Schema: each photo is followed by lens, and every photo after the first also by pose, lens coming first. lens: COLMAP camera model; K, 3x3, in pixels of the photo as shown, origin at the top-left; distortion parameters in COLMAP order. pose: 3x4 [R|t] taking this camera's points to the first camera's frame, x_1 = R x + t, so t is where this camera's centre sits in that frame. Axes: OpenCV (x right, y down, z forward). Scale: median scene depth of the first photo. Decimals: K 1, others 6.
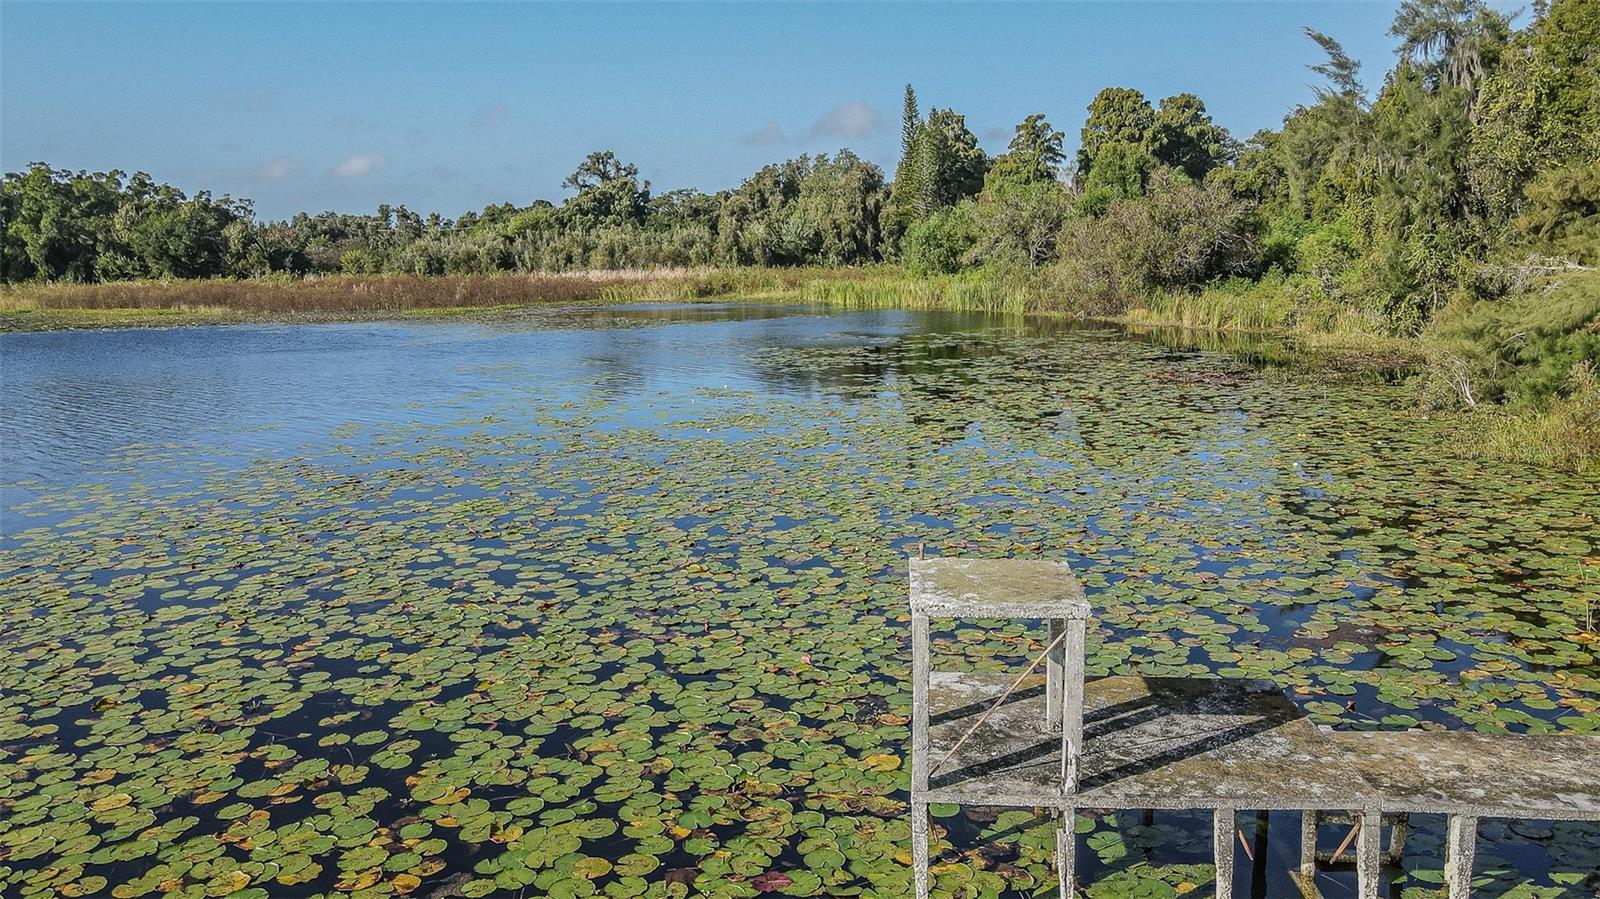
lens RADIAL K [[1219.1, 0, 807.8], [0, 1219.1, 440.7], [0, 0, 1]] dist [-0.001155, 0.037382]
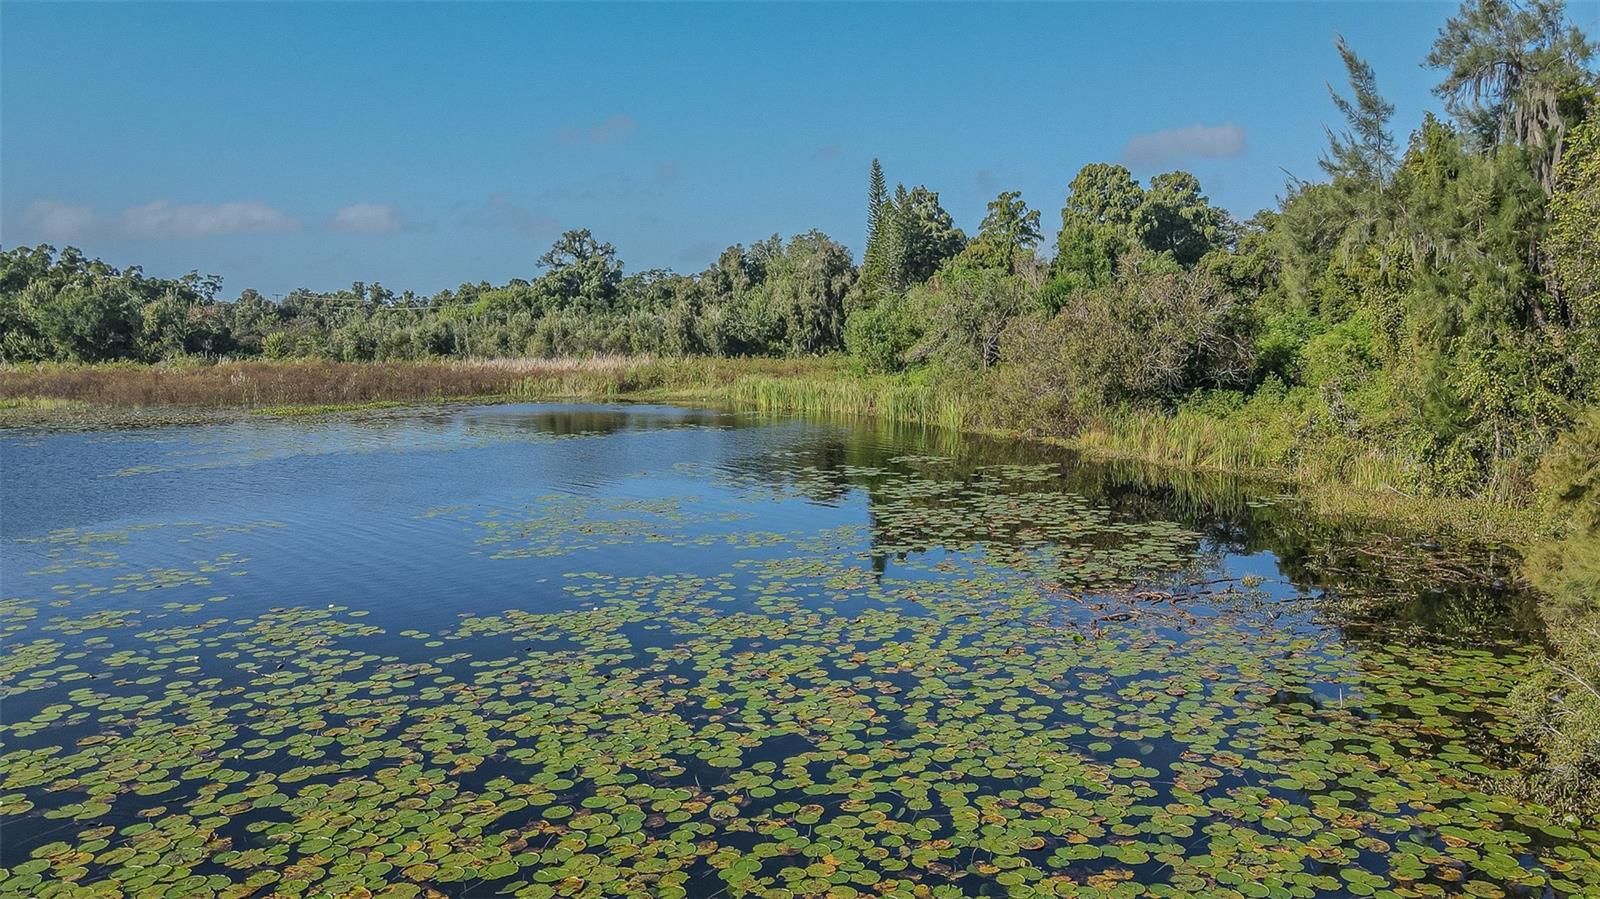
lens RADIAL K [[1219.1, 0, 802.2], [0, 1219.1, 459.0], [0, 0, 1]] dist [-0.001155, 0.037382]
pose [[0.999870, 0.011115, -0.011718, 0.057562], [-0.011679, 0.998720, -0.049216, -0.030736], [0.011156, 0.049346, 0.998719, 0.137322]]
